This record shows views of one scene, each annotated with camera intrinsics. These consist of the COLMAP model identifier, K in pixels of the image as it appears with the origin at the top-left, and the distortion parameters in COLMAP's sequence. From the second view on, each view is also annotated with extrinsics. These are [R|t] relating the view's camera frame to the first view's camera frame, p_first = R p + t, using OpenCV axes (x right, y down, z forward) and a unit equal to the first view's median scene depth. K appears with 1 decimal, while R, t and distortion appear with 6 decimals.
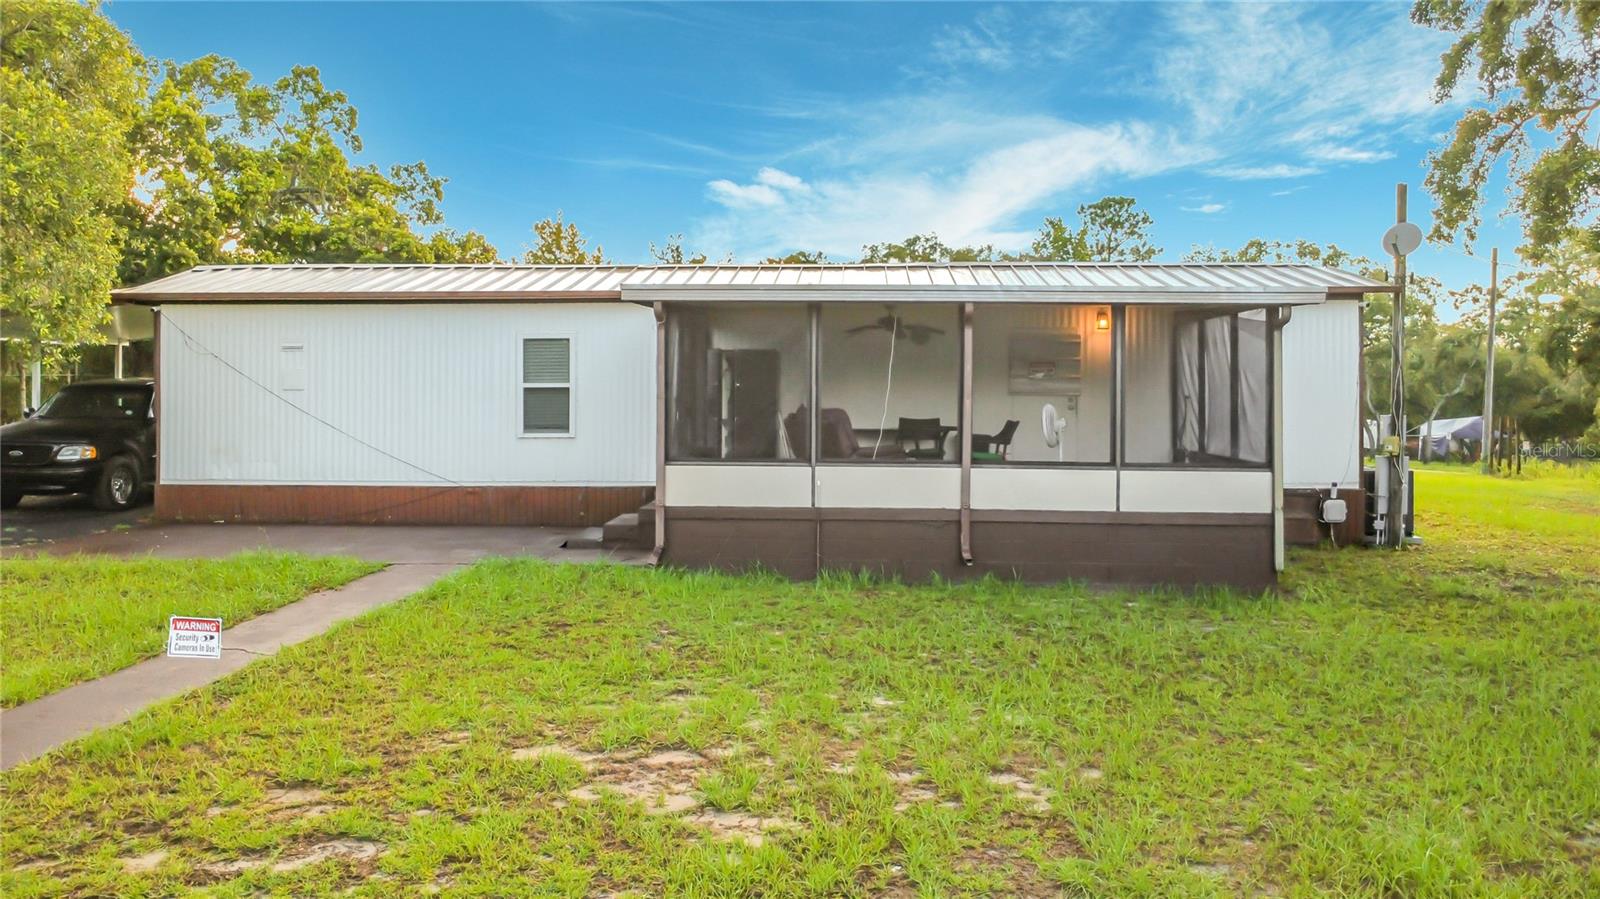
lens RADIAL K [[1155.1, 0, 803.6], [0, 1155.1, 439.1], [0, 0, 1]] dist [-0.011017, 0.001570]
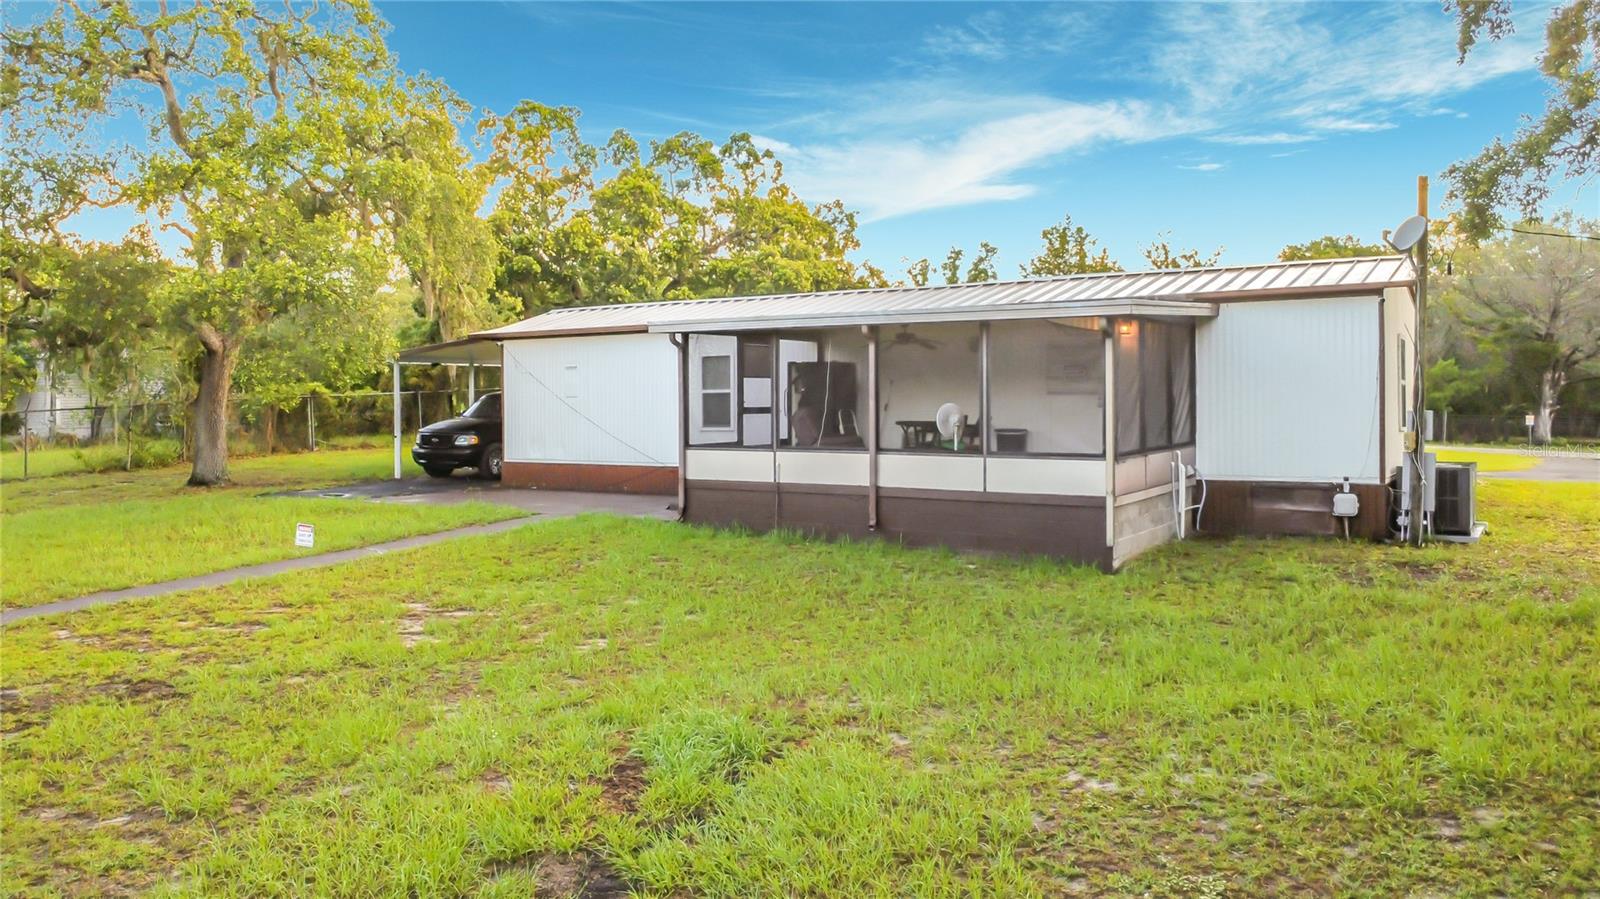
lens RADIAL K [[1155.1, 0, 802.8], [0, 1155.1, 455.9], [0, 0, 1]] dist [-0.011017, 0.001570]
pose [[0.872269, 0.012856, -0.488858, 0.538322], [-0.004877, 0.999833, 0.017591, 0.003732], [0.489002, -0.012960, 0.872186, -0.119576]]
